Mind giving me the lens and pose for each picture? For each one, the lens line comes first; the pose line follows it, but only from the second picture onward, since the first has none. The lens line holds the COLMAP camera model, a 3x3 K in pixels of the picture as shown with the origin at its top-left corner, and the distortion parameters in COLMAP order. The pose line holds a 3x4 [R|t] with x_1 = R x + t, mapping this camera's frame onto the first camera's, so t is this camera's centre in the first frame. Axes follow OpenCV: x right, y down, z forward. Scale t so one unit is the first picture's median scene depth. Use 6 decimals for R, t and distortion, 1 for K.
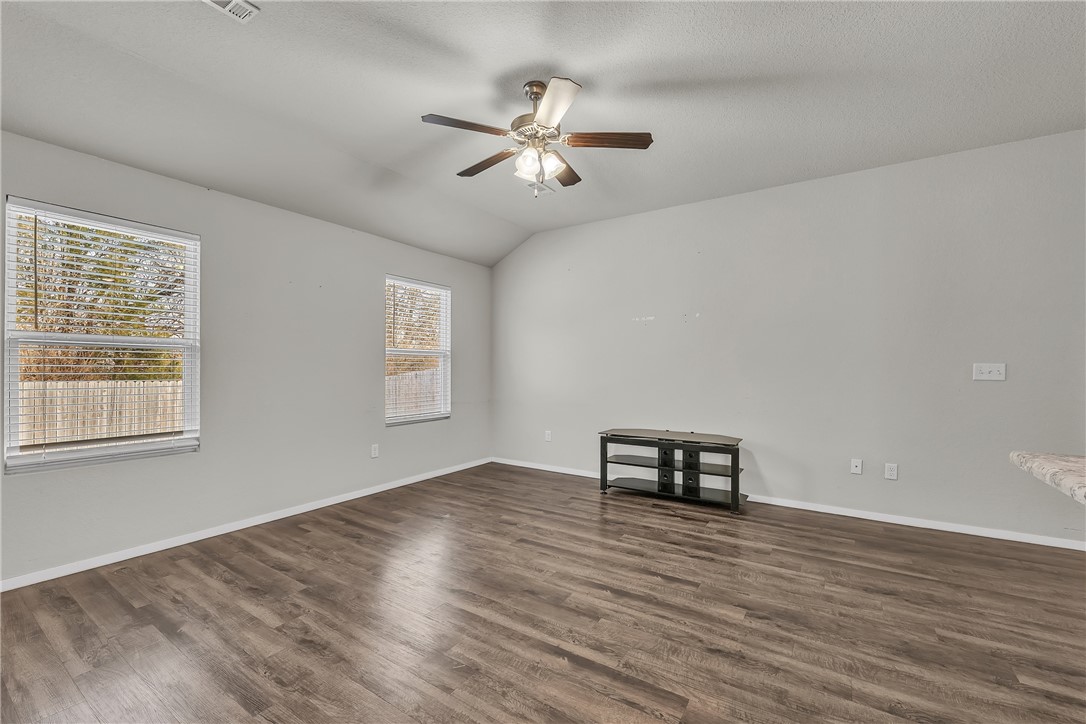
lens RADIAL K [[450.0, 0, 541.1], [0, 450.0, 365.5], [0, 0, 1]] dist [-0.011059, 0.000192]
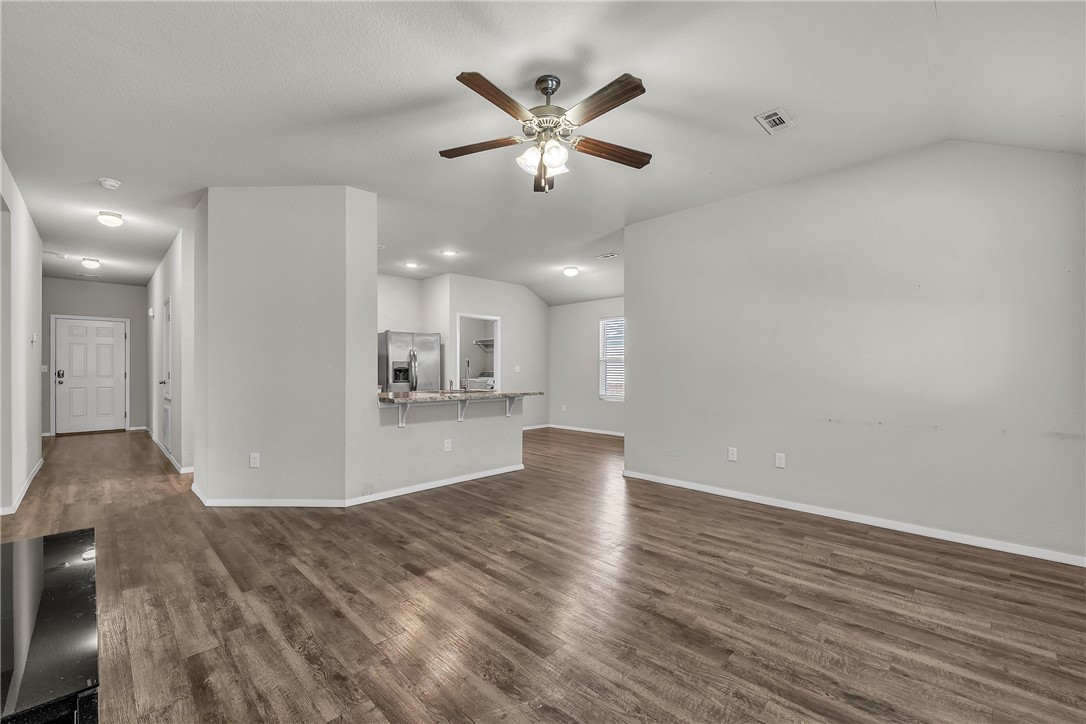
lens RADIAL K [[450.0, 0, 541.1], [0, 450.0, 365.5], [0, 0, 1]] dist [-0.011059, 0.000192]
pose [[-0.979729, -0.001350, 0.200323, -0.209316], [-0.002817, 0.999971, -0.007040, 0.004512], [-0.200308, -0.007461, -0.979705, 2.094479]]
